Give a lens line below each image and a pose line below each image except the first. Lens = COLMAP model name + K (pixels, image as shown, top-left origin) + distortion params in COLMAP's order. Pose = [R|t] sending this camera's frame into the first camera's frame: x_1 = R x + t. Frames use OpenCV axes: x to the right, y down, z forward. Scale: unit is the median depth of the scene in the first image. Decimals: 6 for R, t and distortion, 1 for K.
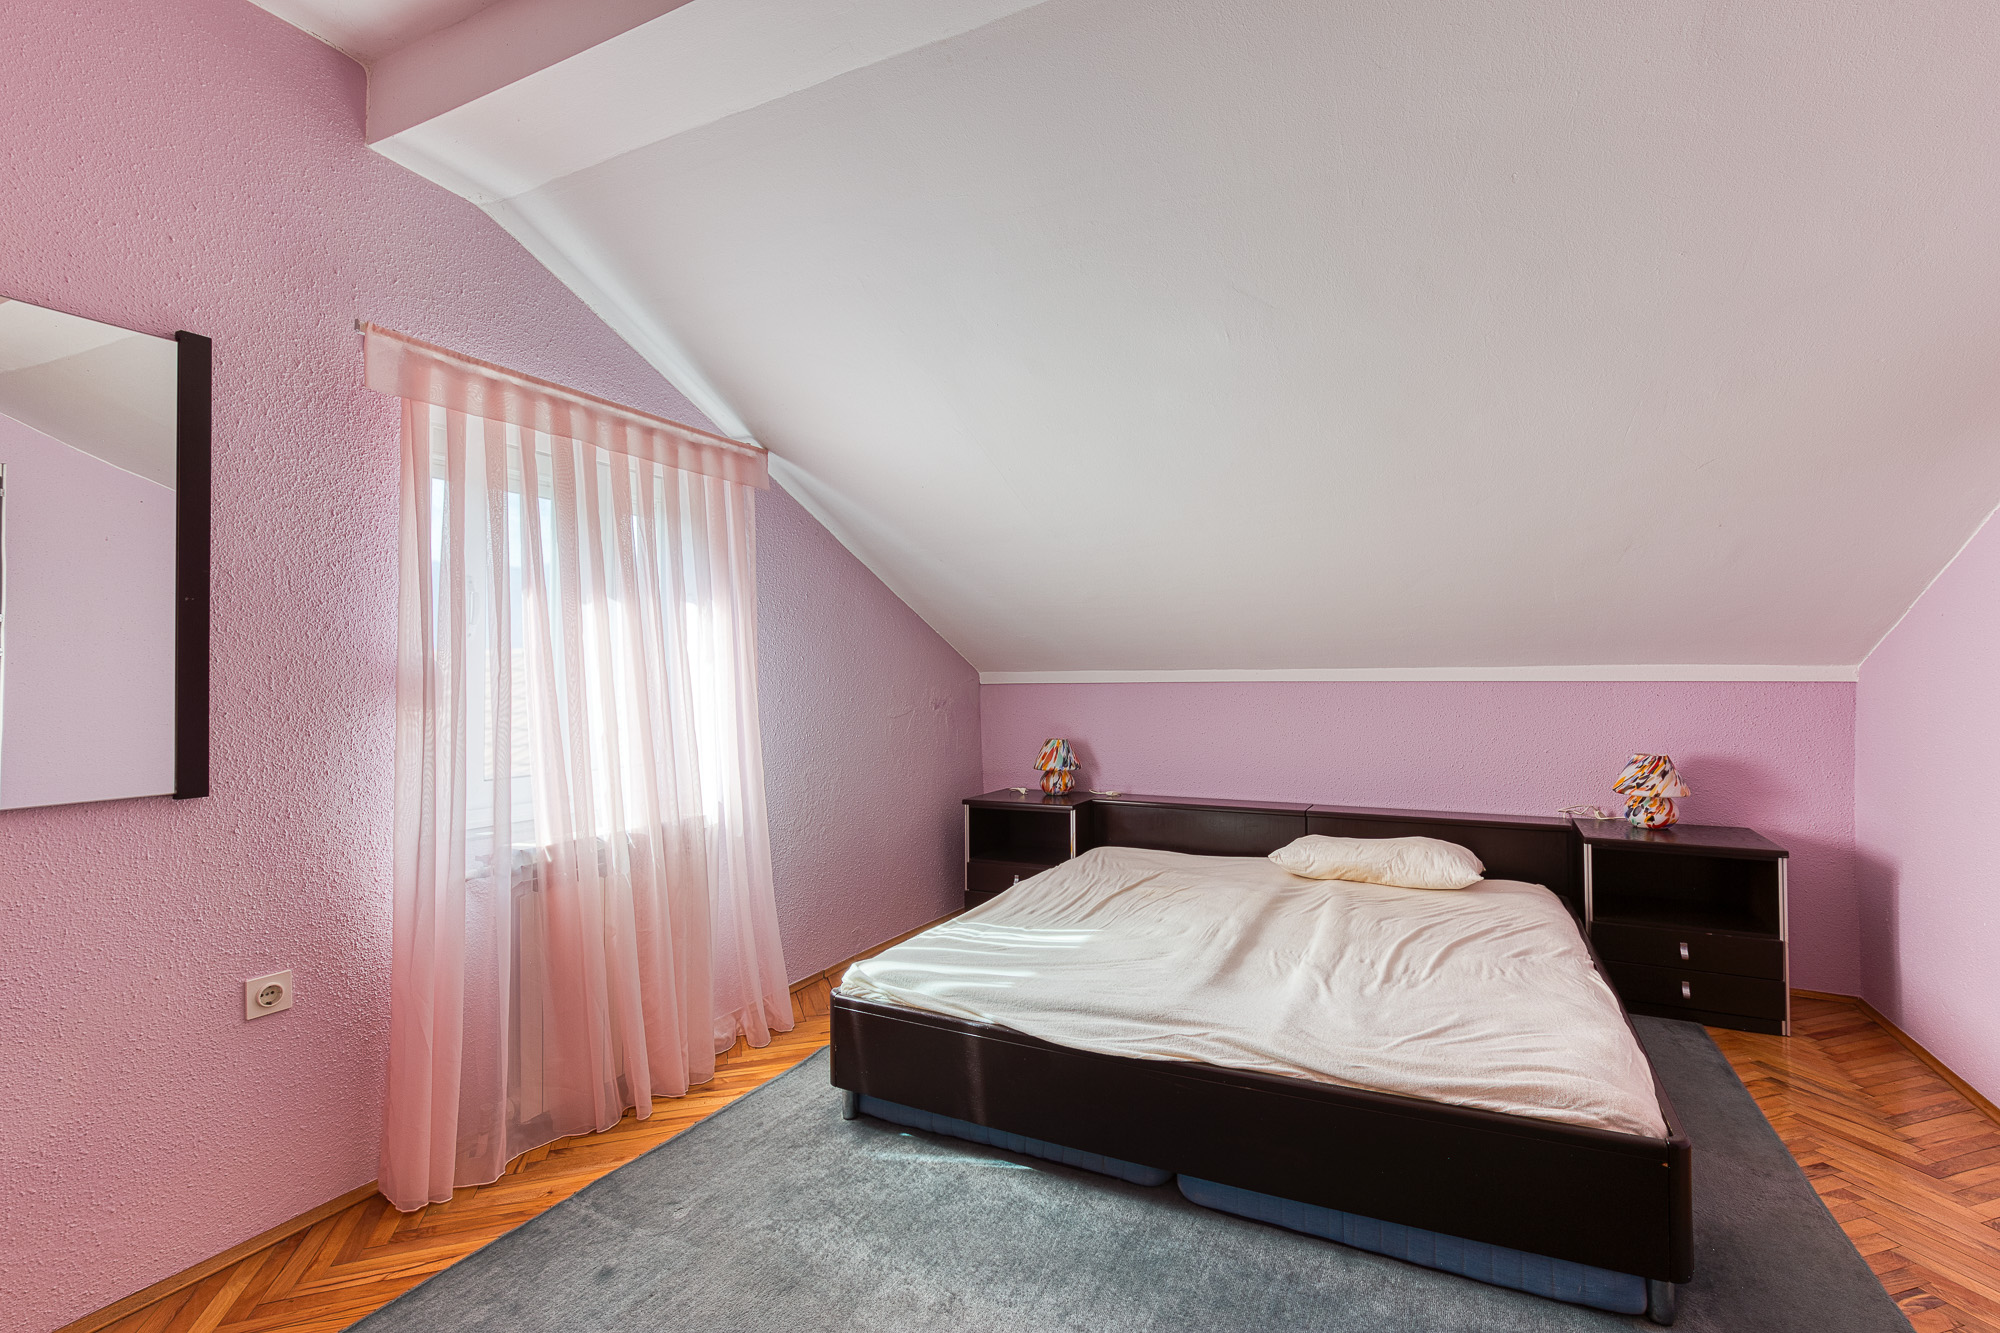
lens RADIAL K [[914.7, 0, 1007.3], [0, 914.7, 676.5], [0, 0, 1]] dist [-0.011602, -0.000072]
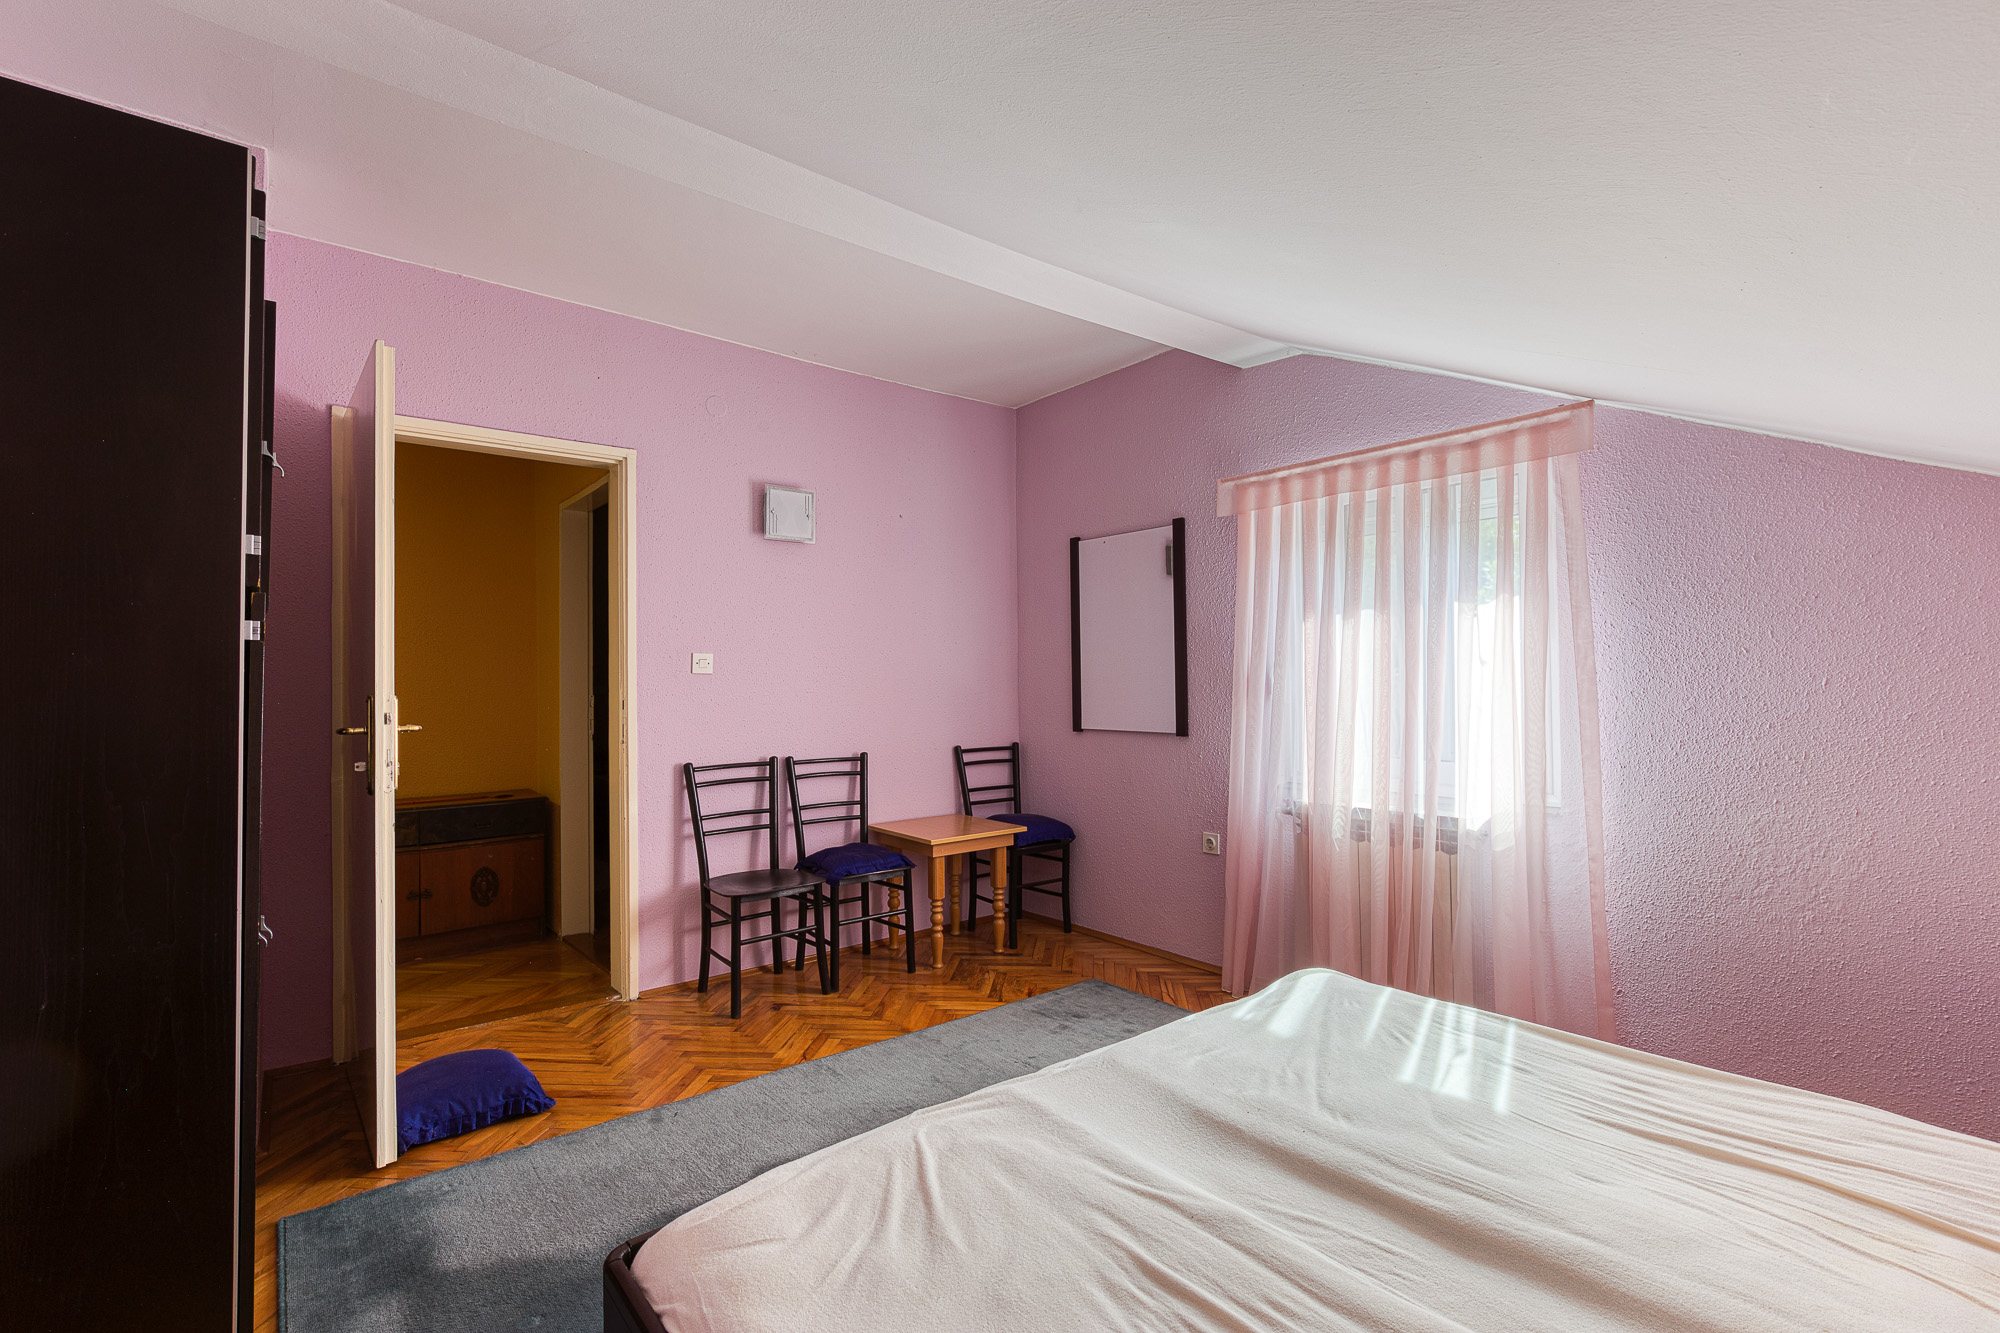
lens RADIAL K [[914.7, 0, 1005.5], [0, 914.7, 671.6], [0, 0, 1]] dist [-0.011602, -0.000072]
pose [[-0.415525, -0.002940, -0.909577, 0.926636], [0.006258, 0.999962, -0.006091, -0.004946], [0.909560, -0.008223, -0.415491, 1.150699]]
